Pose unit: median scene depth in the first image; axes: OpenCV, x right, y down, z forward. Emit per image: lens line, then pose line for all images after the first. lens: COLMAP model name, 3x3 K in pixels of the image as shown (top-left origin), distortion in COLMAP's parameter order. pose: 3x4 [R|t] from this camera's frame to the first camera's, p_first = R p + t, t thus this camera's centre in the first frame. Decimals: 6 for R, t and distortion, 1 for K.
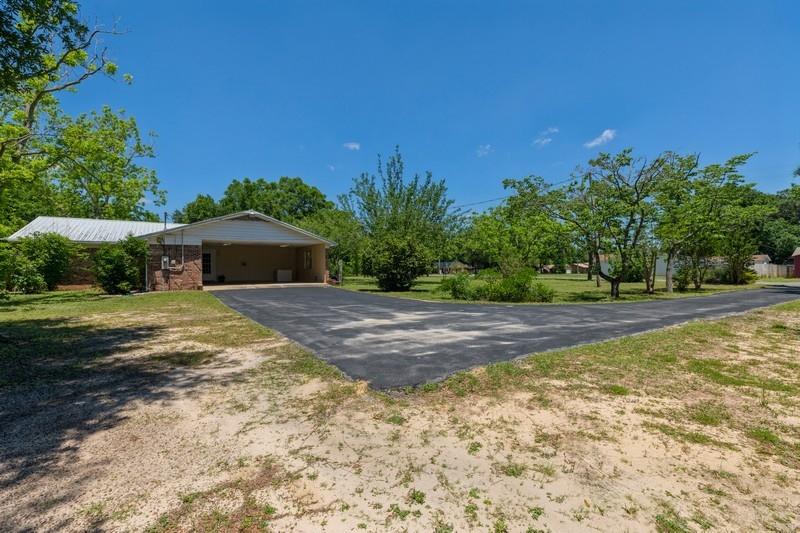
lens RADIAL K [[363.7, 0, 398.9], [0, 363.7, 270.6], [0, 0, 1]] dist [0.027163, 0.000108]
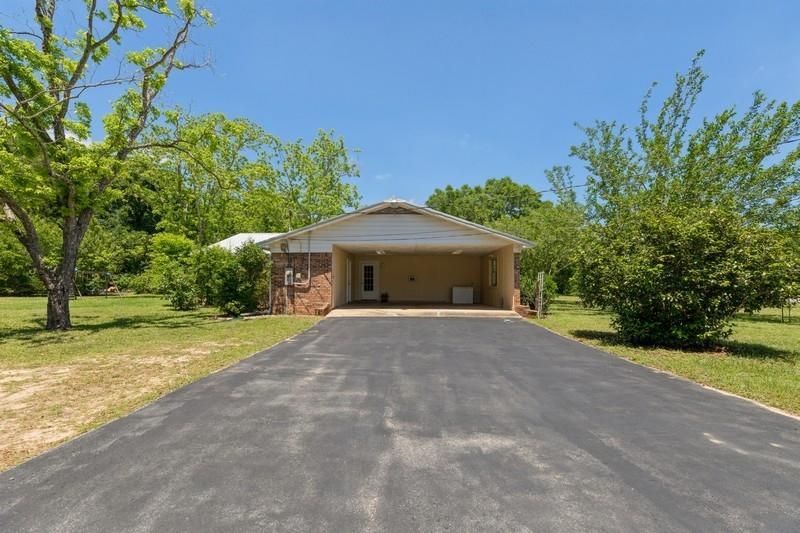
lens RADIAL K [[365.4, 0, 400.6], [0, 365.4, 284.8], [0, 0, 1]] dist [0.027634, 0.000154]
pose [[0.831945, 0.010003, -0.554767, -0.024261], [-0.013526, 0.999906, -0.002255, -0.005261], [0.554692, 0.009380, 0.832003, 0.416909]]
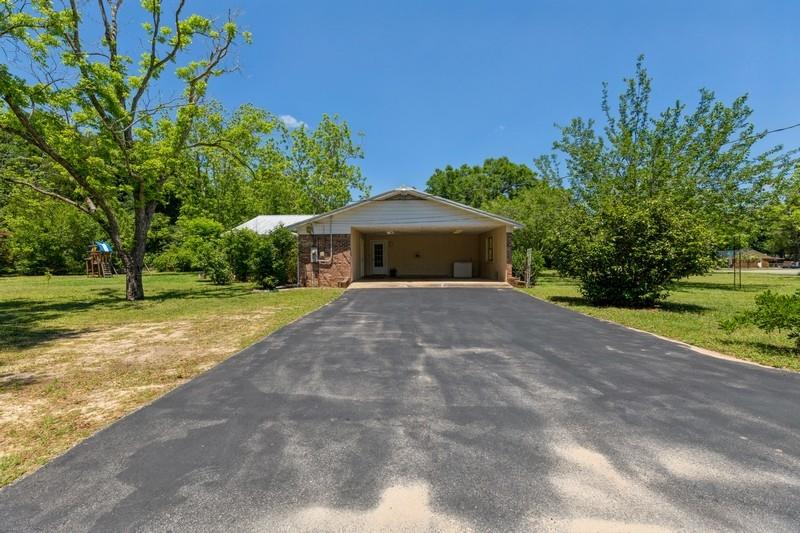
lens RADIAL K [[363.7, 0, 398.9], [0, 363.7, 270.6], [0, 0, 1]] dist [0.027163, 0.000108]
pose [[0.830084, 0.016232, -0.557402, 0.016716], [-0.003725, 0.999715, 0.023564, -0.004510], [0.557626, -0.017484, 0.829908, 0.321978]]
